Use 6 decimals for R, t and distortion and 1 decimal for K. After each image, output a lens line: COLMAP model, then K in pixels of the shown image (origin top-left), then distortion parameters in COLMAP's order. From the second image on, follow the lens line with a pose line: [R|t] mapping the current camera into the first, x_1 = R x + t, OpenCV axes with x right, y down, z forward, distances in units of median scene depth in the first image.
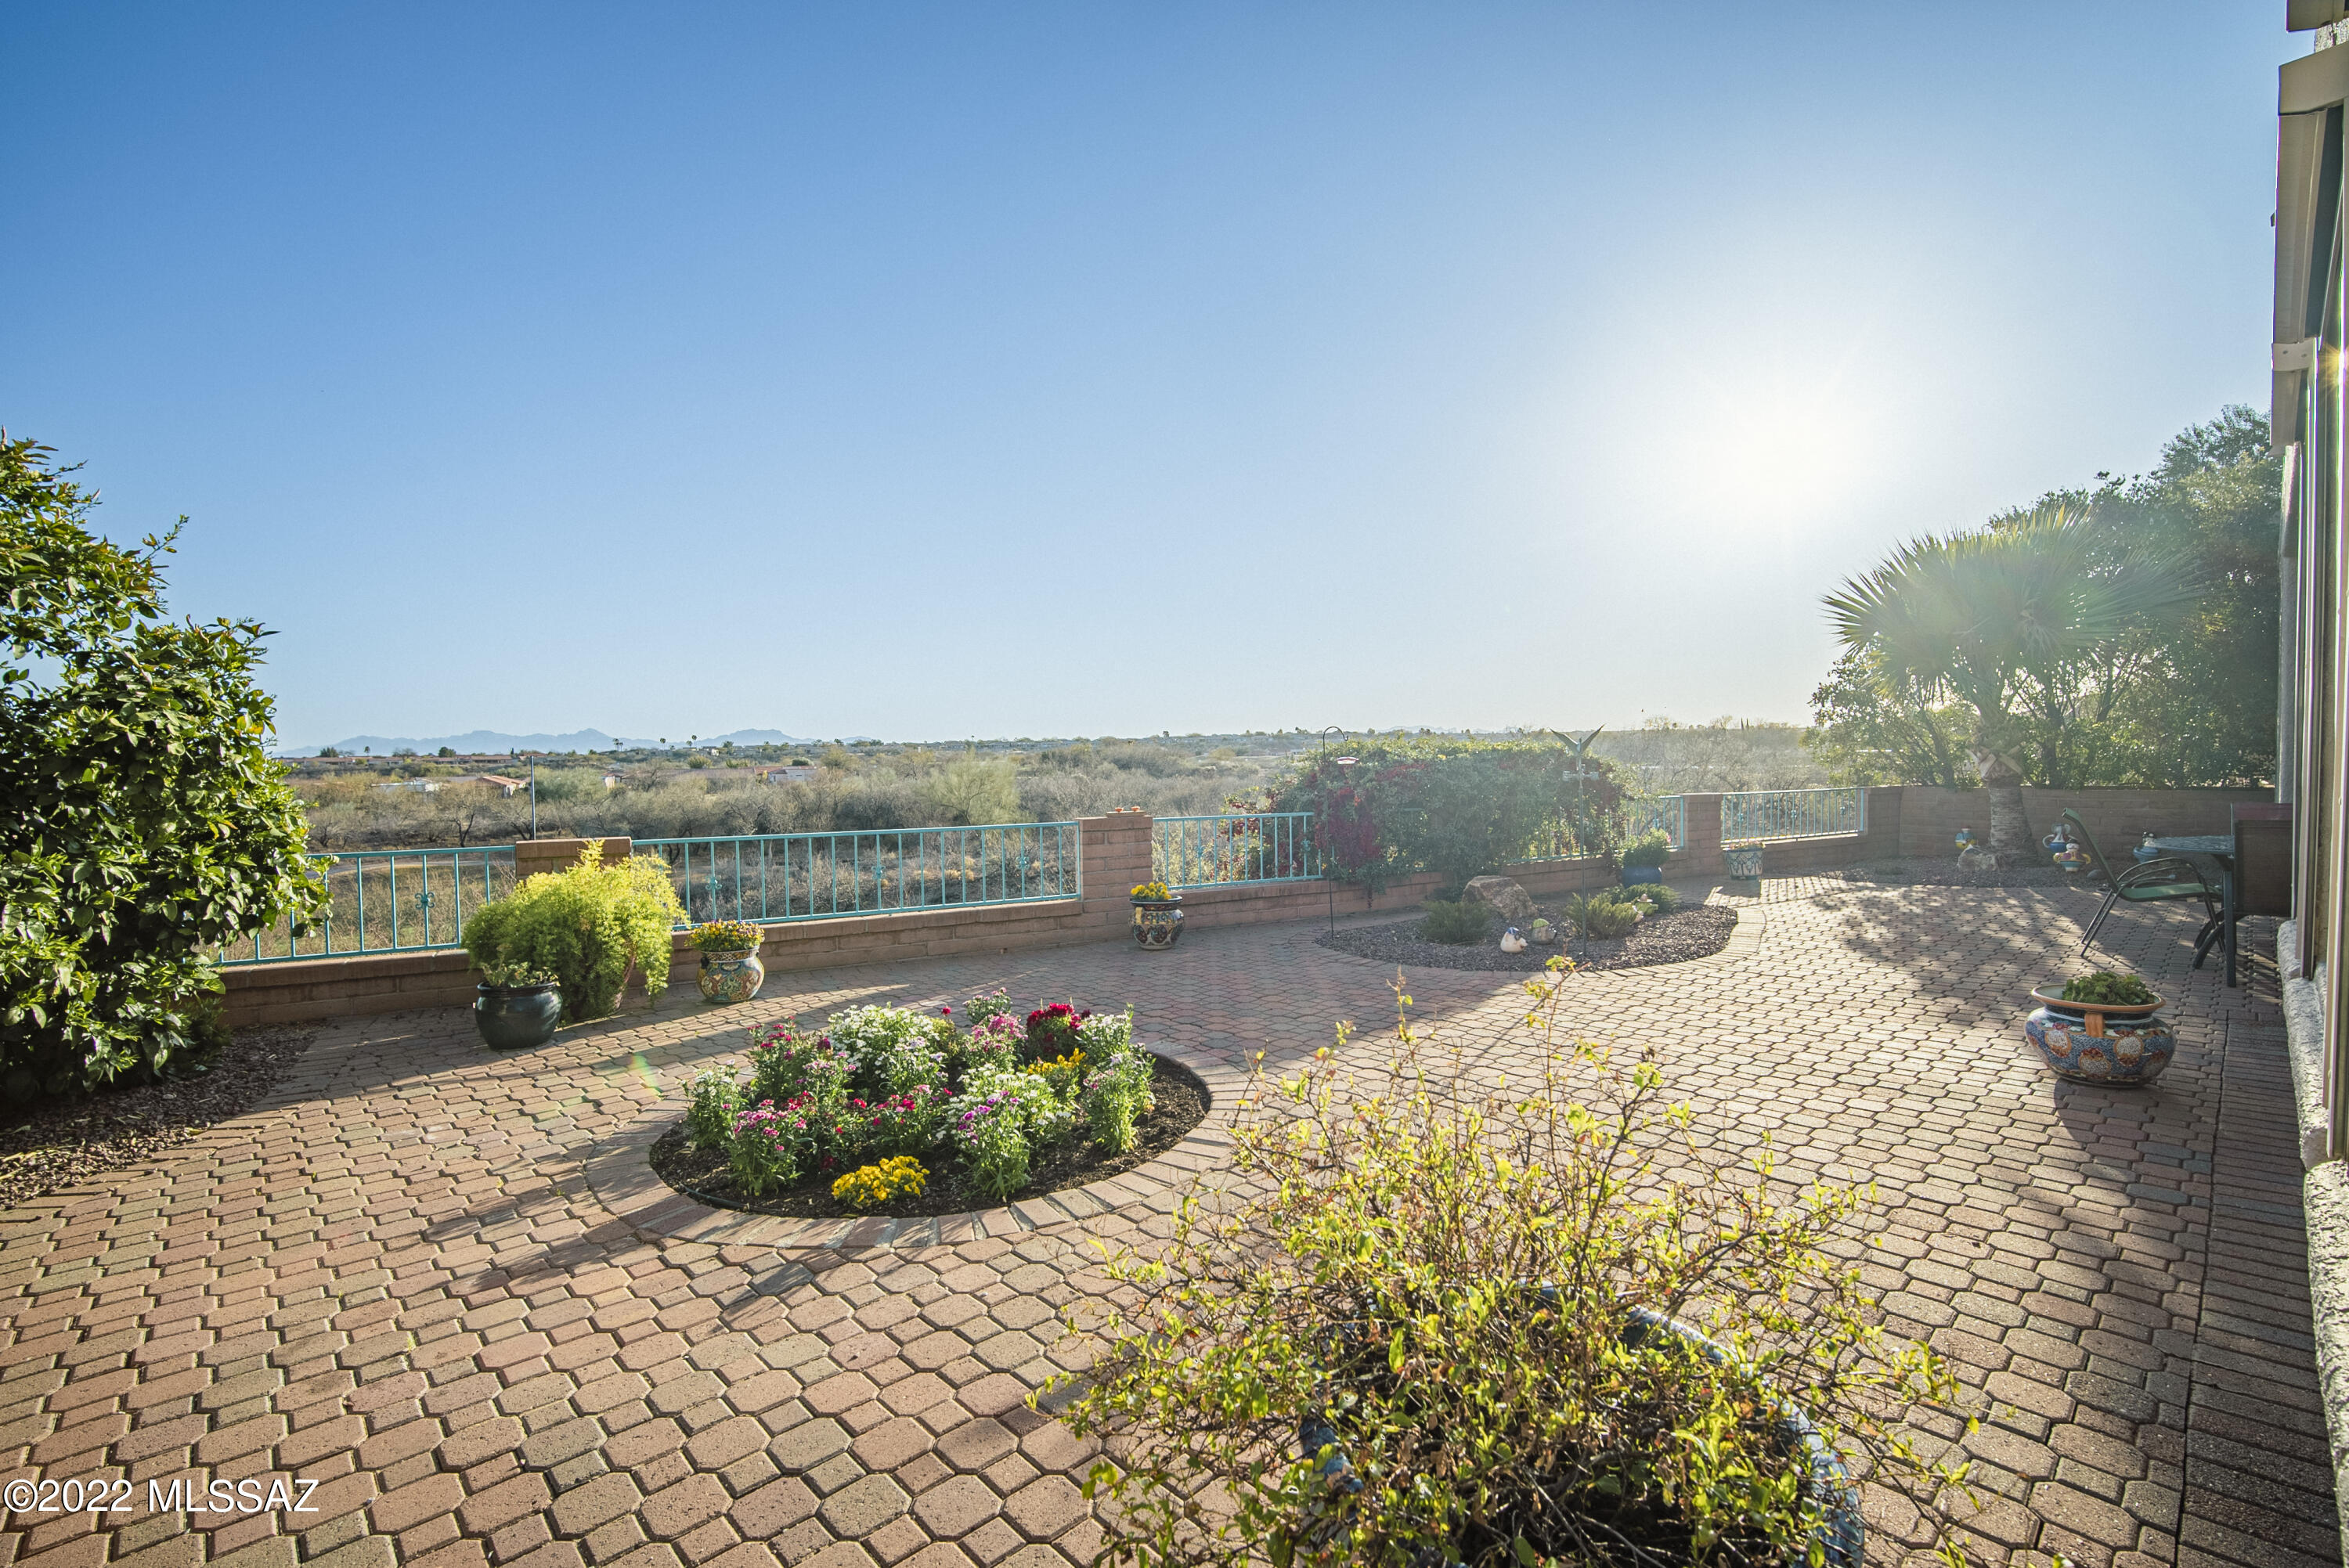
lens RADIAL K [[1038.6, 0, 1182.5], [0, 1038.6, 759.7], [0, 0, 1]] dist [-0.016326, 0.000653]
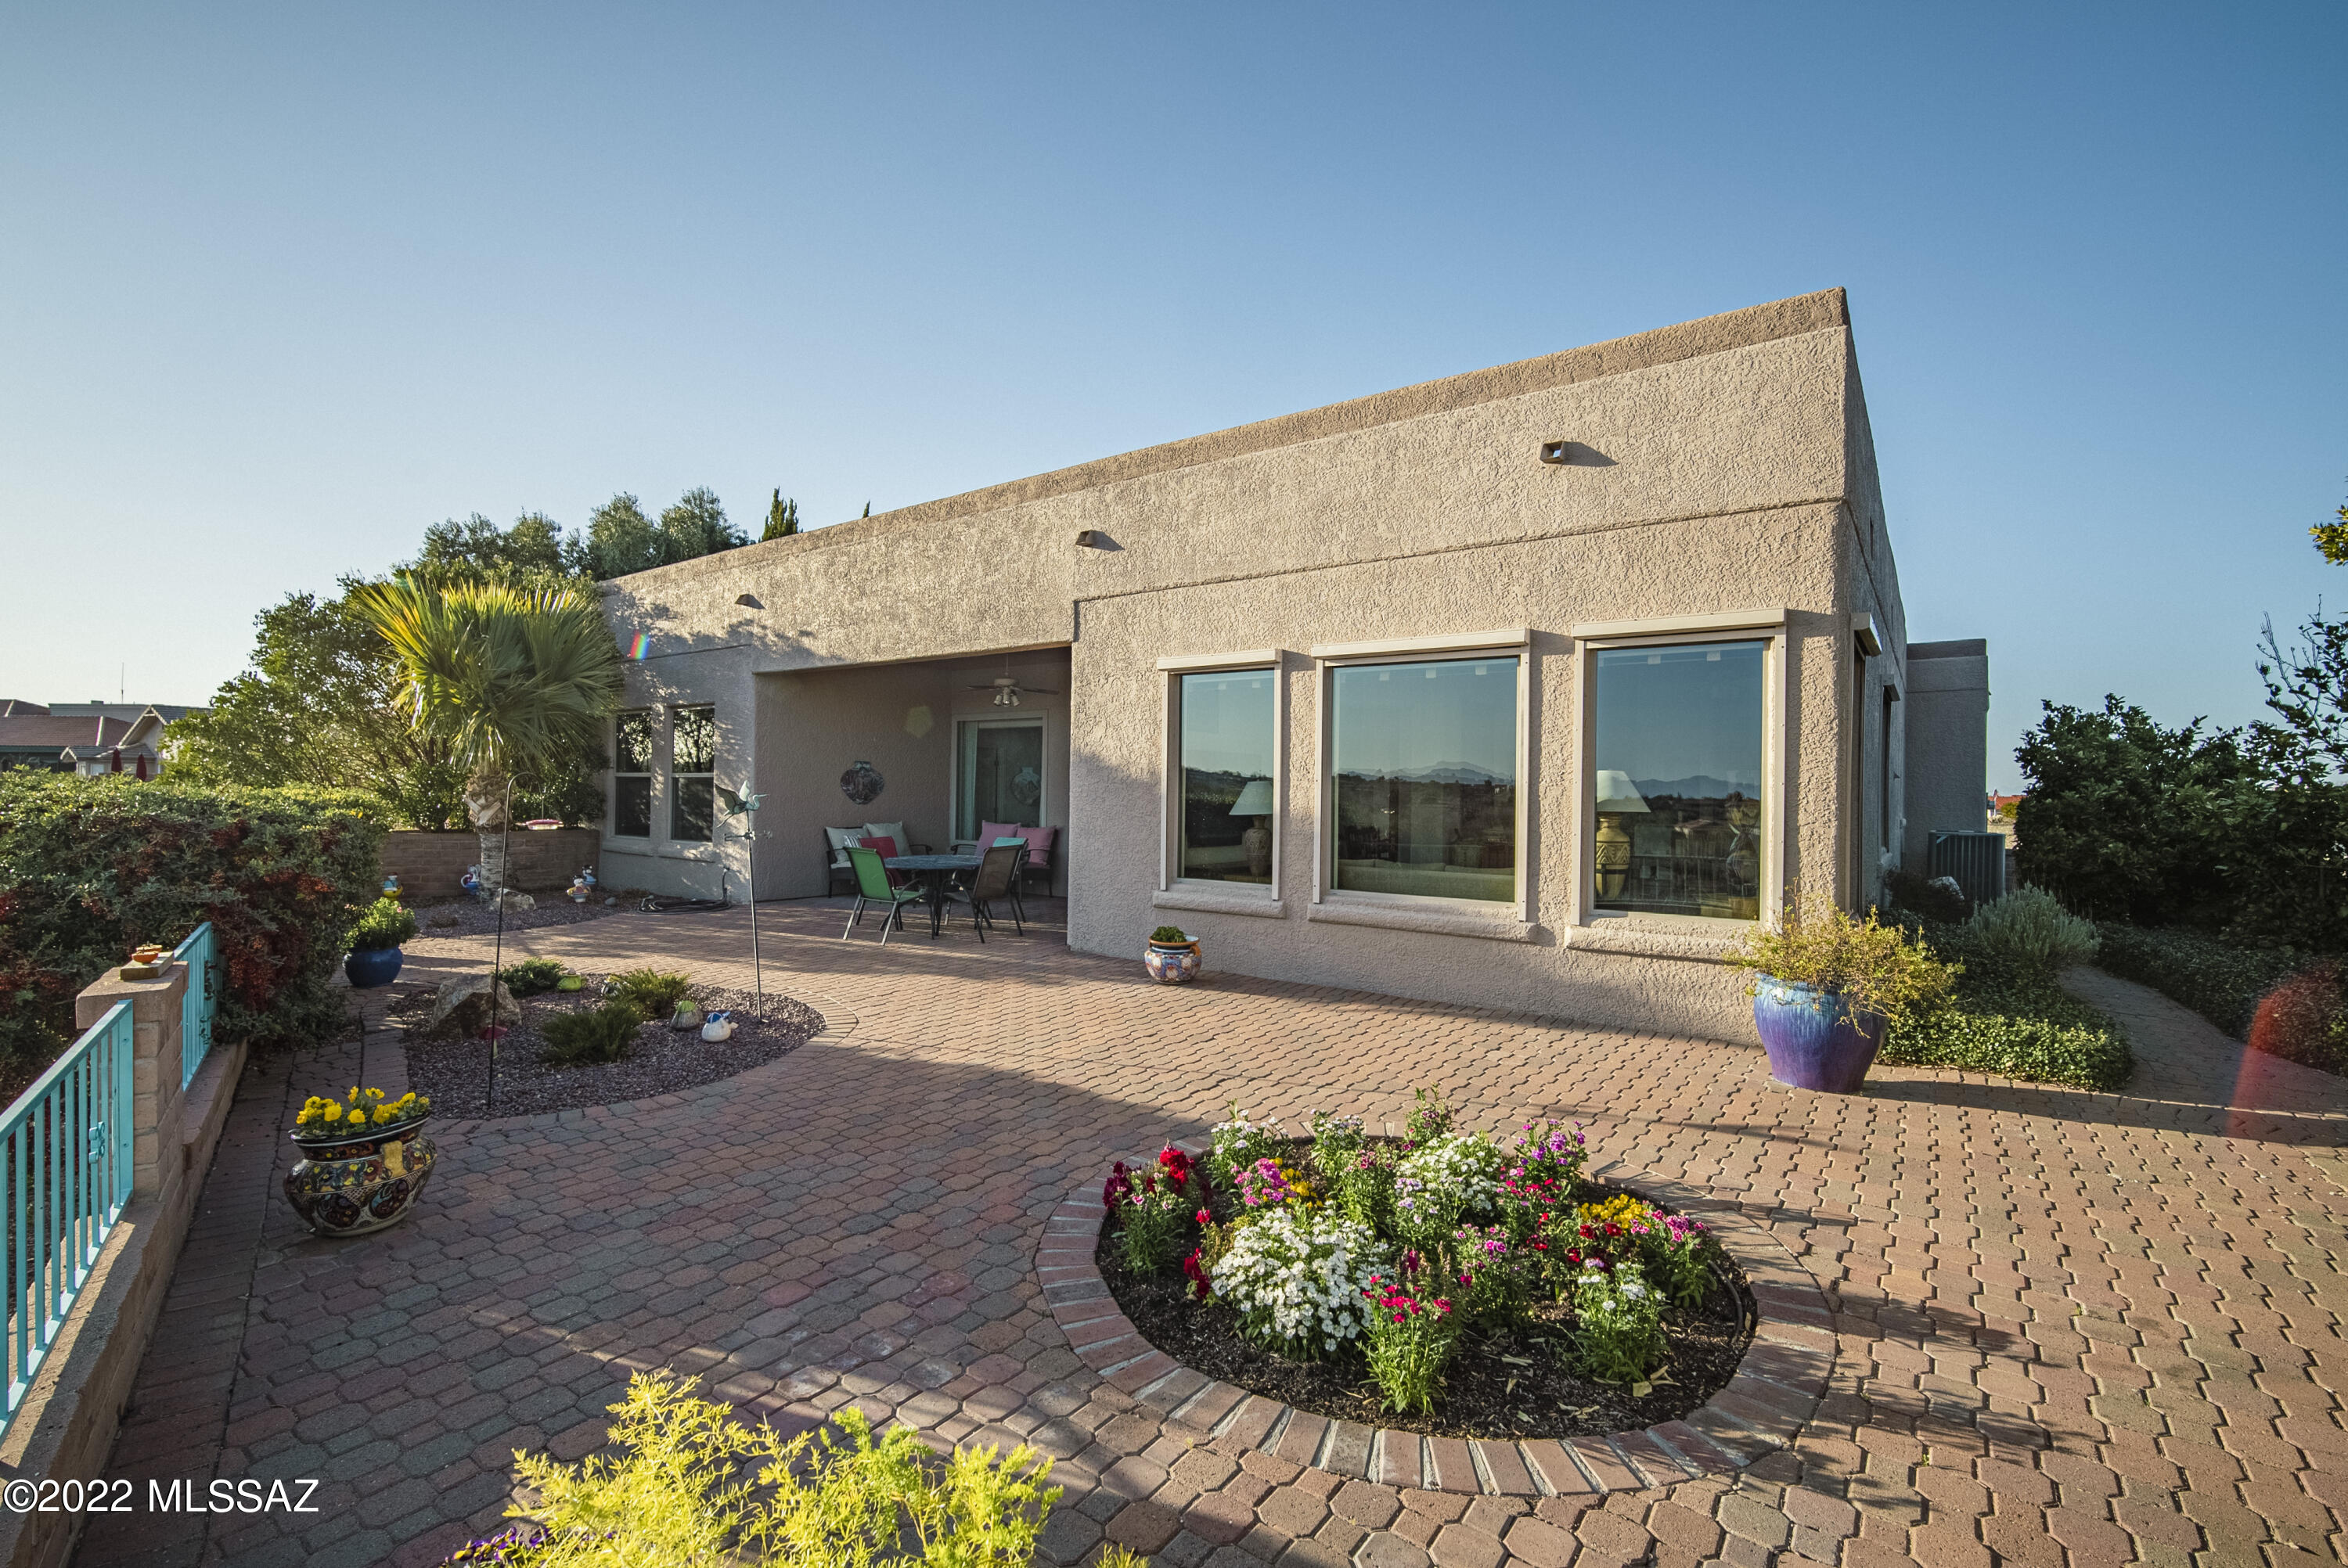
lens RADIAL K [[1038.1, 0, 1182.0], [0, 1038.1, 759.8], [0, 0, 1]] dist [-0.016326, 0.000653]
pose [[-0.183304, 0.039007, 0.982282, -1.401620], [-0.007323, 0.999131, -0.041043, -0.036611], [-0.983029, -0.014716, -0.182859, 1.796154]]
